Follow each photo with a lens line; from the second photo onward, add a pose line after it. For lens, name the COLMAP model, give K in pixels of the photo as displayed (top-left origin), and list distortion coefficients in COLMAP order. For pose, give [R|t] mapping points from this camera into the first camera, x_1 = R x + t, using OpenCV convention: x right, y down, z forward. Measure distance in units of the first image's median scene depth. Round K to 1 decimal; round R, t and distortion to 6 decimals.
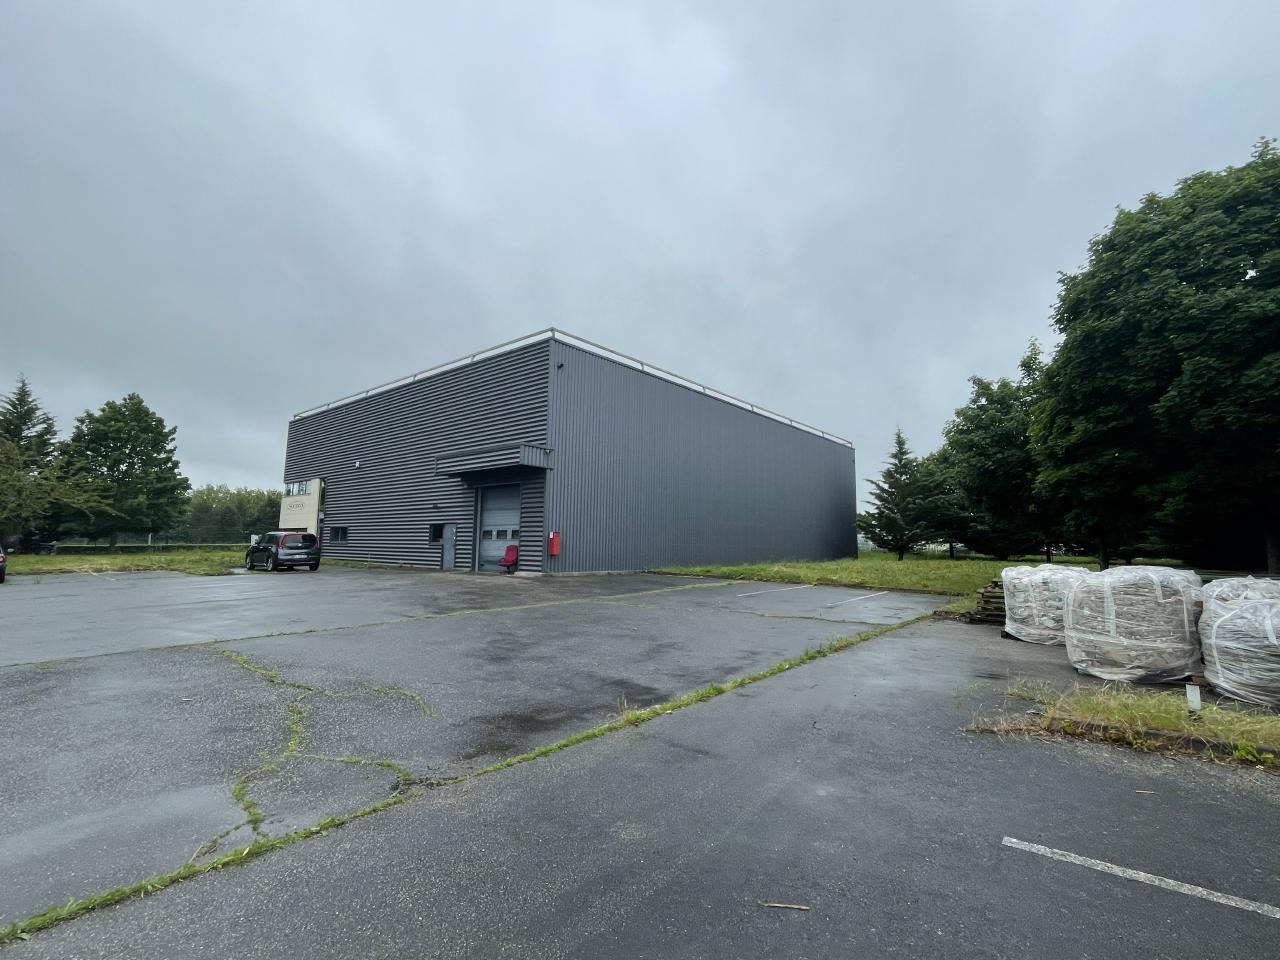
lens RADIAL K [[596.7, 0, 647.4], [0, 596.7, 481.3], [0, 0, 1]] dist [0.003680, -0.000198]
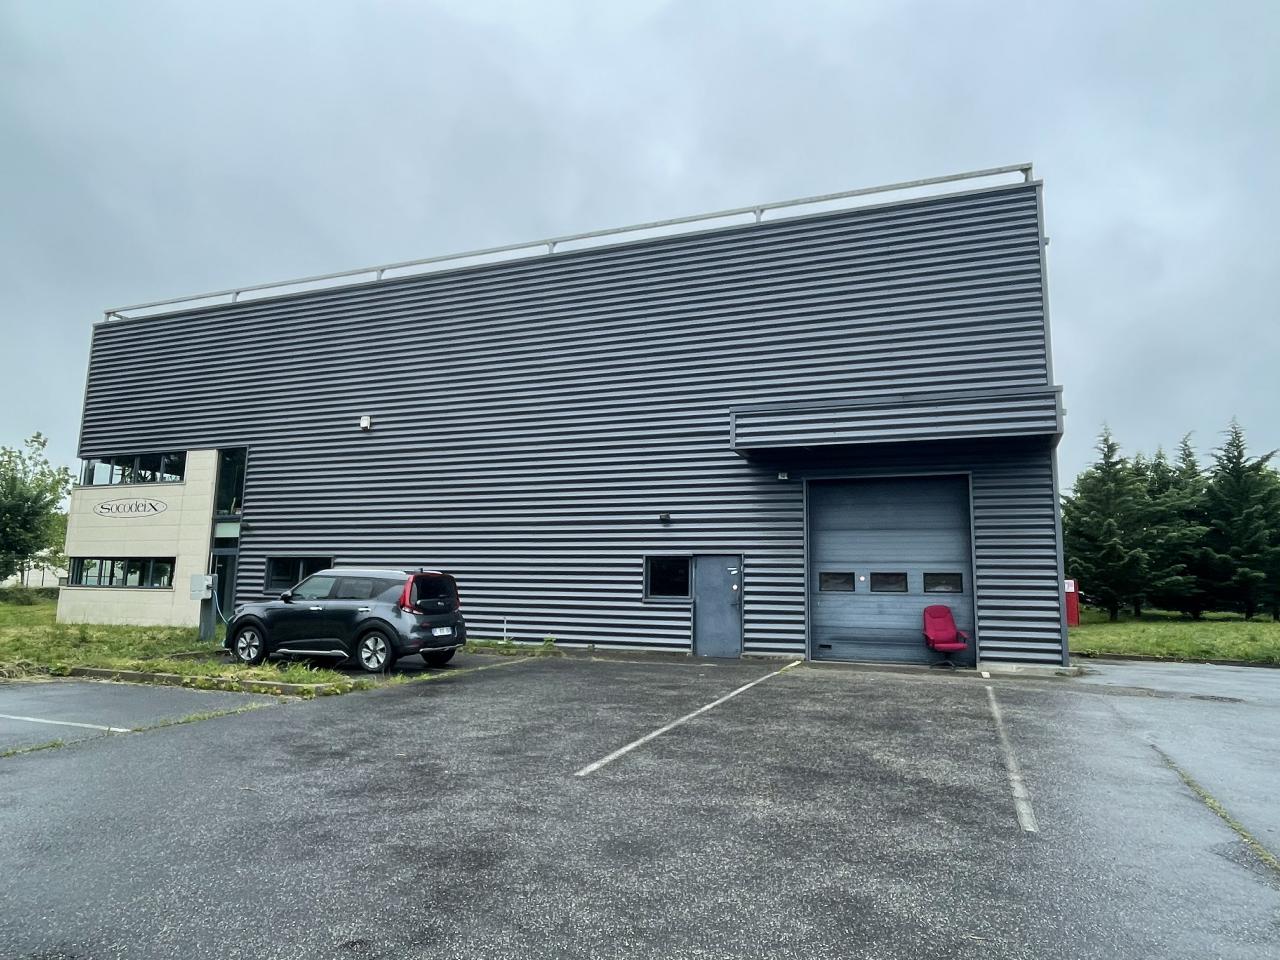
lens RADIAL K [[836.6, 0, 639.4], [0, 836.6, 468.9], [0, 0, 1]] dist [-0.001704, -0.000575]
pose [[0.950815, 0.050548, 0.305606, -0.596971], [-0.039416, 0.998319, -0.042493, 0.033401], [-0.307240, 0.028357, 0.951209, 0.399565]]
